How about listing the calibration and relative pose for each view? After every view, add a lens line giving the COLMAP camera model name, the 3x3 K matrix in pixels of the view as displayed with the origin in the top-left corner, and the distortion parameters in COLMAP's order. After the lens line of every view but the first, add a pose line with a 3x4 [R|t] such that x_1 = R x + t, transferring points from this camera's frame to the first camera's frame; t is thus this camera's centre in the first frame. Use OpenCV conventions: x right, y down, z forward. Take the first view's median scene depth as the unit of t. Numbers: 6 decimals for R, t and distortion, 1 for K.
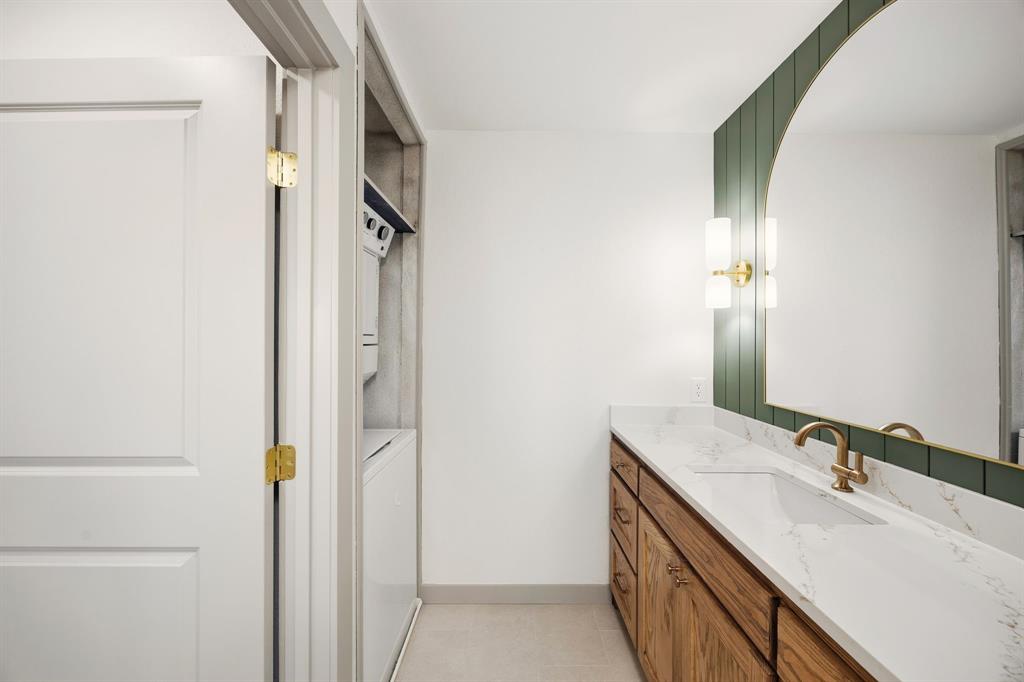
lens RADIAL K [[391.7, 0, 512.5], [0, 391.7, 340.8], [0, 0, 1]] dist [-0.001361, 0.000047]
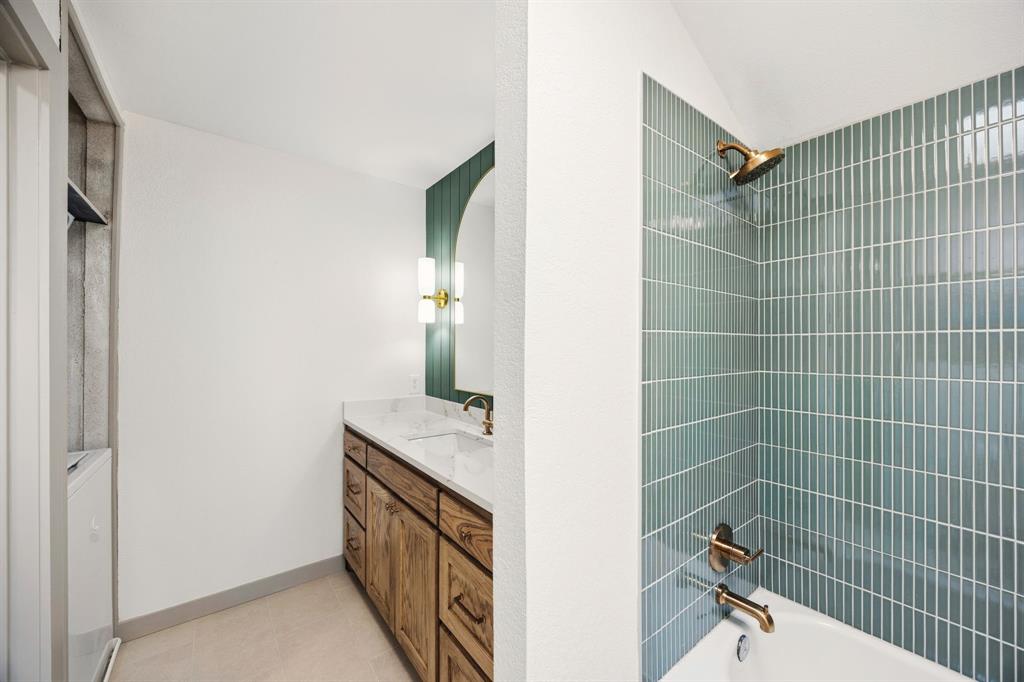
lens RADIAL K [[391.7, 0, 515.2], [0, 391.7, 345.6], [0, 0, 1]] dist [-0.001361, 0.000047]
pose [[0.792736, -0.001965, 0.609561, -0.066491], [0.002958, 0.999995, -0.000624, -0.002574], [-0.609557, 0.002298, 0.792739, -0.282400]]
